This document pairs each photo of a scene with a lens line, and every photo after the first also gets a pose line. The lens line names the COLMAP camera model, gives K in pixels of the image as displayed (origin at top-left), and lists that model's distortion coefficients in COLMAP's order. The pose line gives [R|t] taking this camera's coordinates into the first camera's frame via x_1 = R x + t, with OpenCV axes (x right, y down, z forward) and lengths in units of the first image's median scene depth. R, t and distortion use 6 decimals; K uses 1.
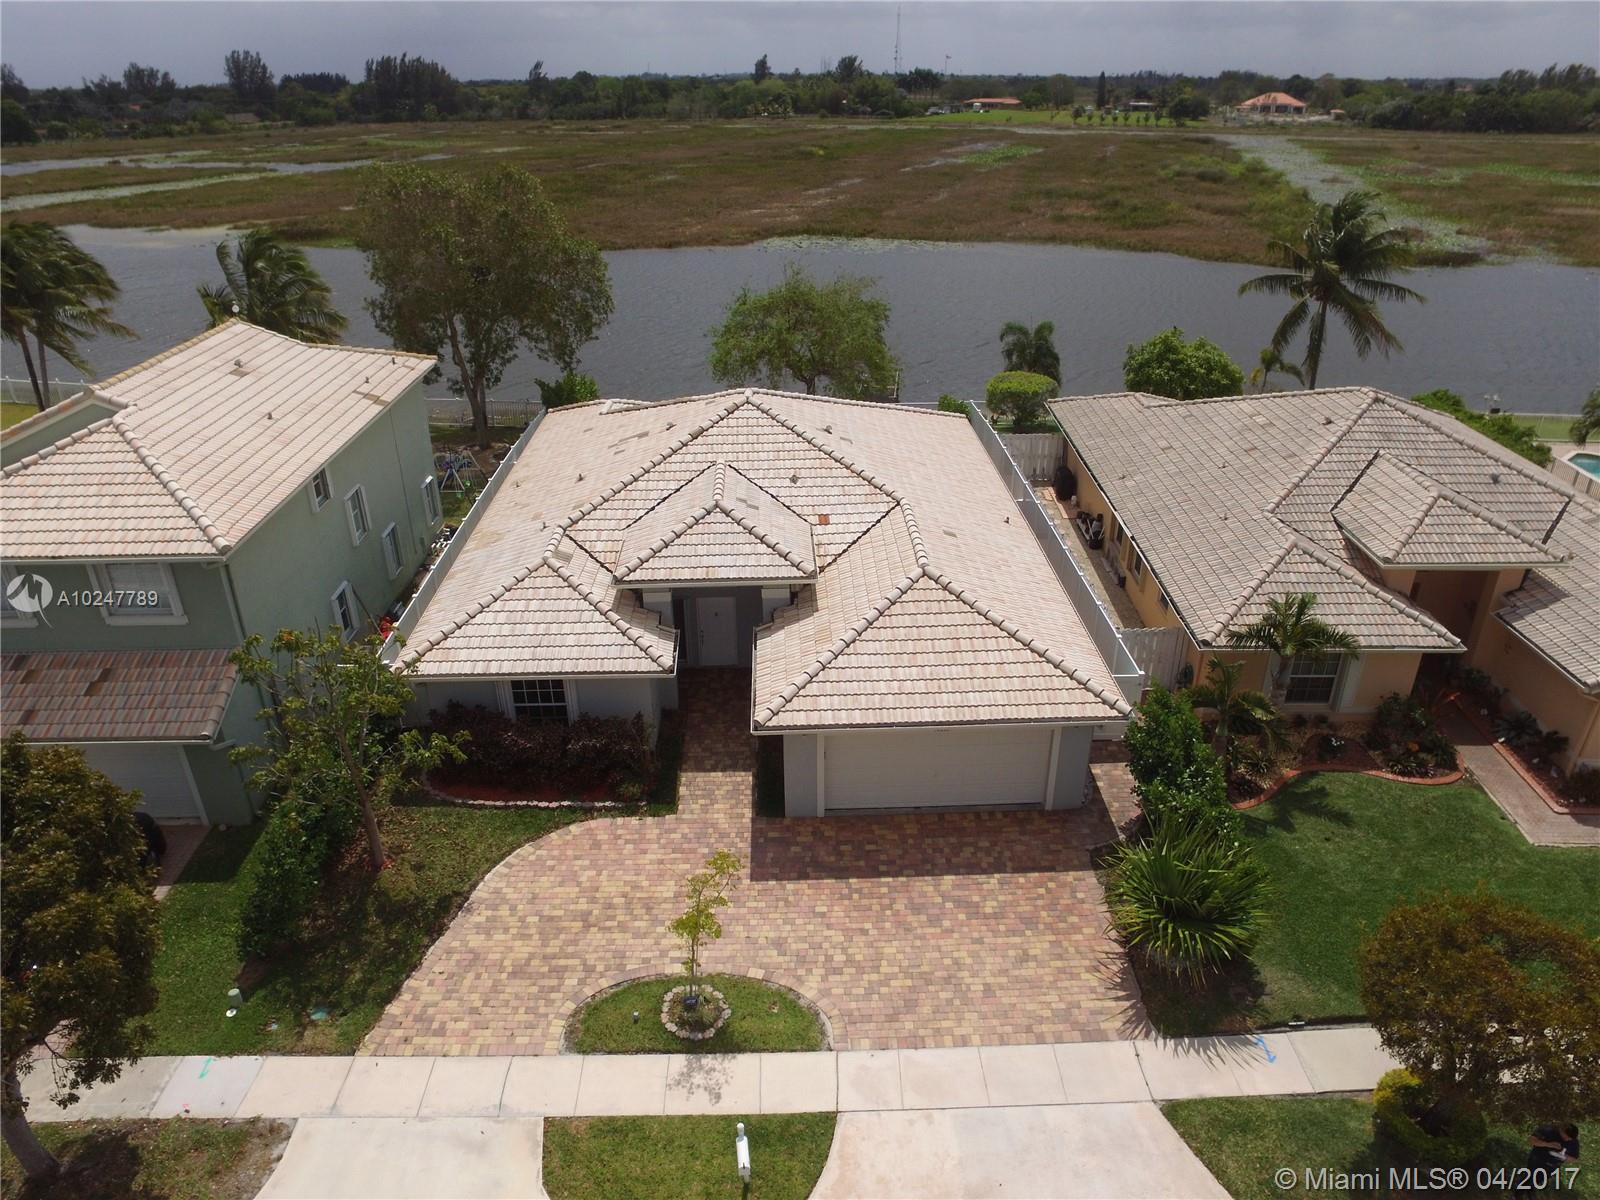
lens RADIAL K [[1102.5, 0, 832.6], [0, 1102.5, 609.8], [0, 0, 1]] dist [-0.113773, 0.077186]
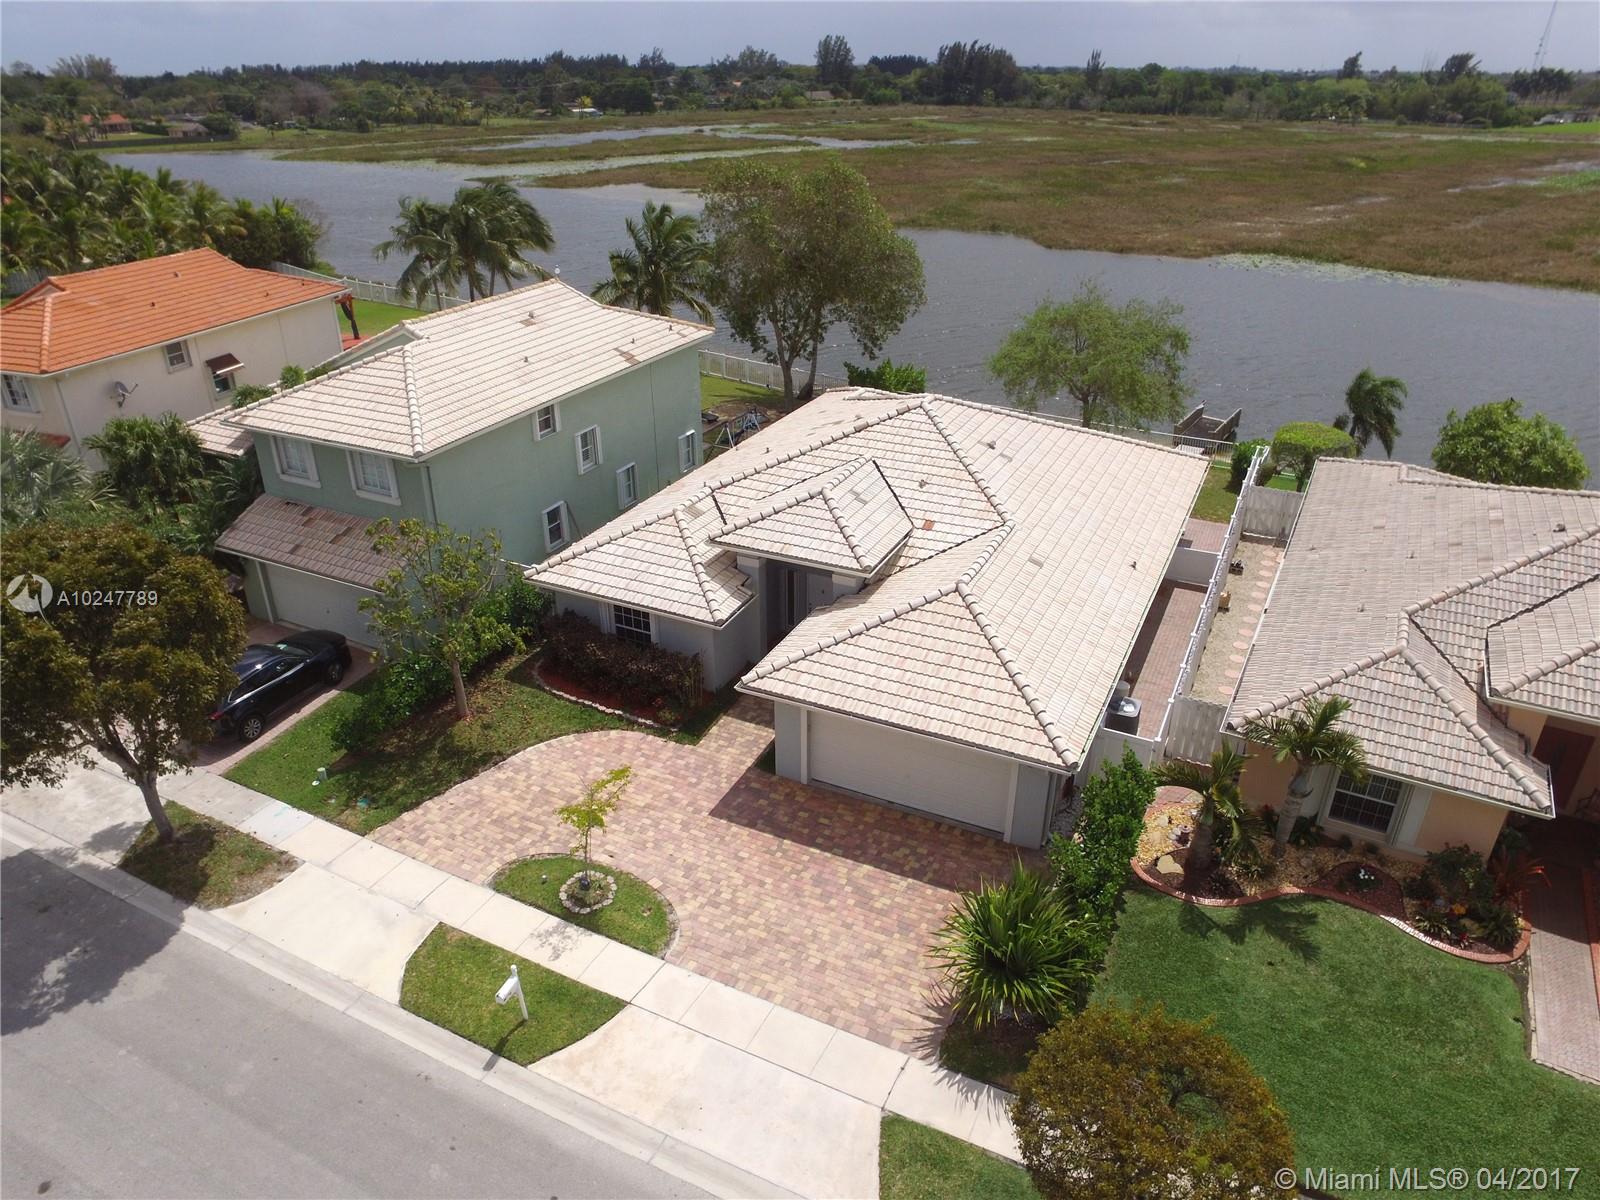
lens RADIAL K [[1102.5, 0, 785.3], [0, 1102.5, 608.5], [0, 0, 1]] dist [-0.113773, 0.077186]
pose [[0.876746, 0.219418, -0.427987, 0.381786], [-0.216420, 0.974673, 0.056346, -0.037857], [0.429510, 0.043224, 0.902027, -0.006630]]
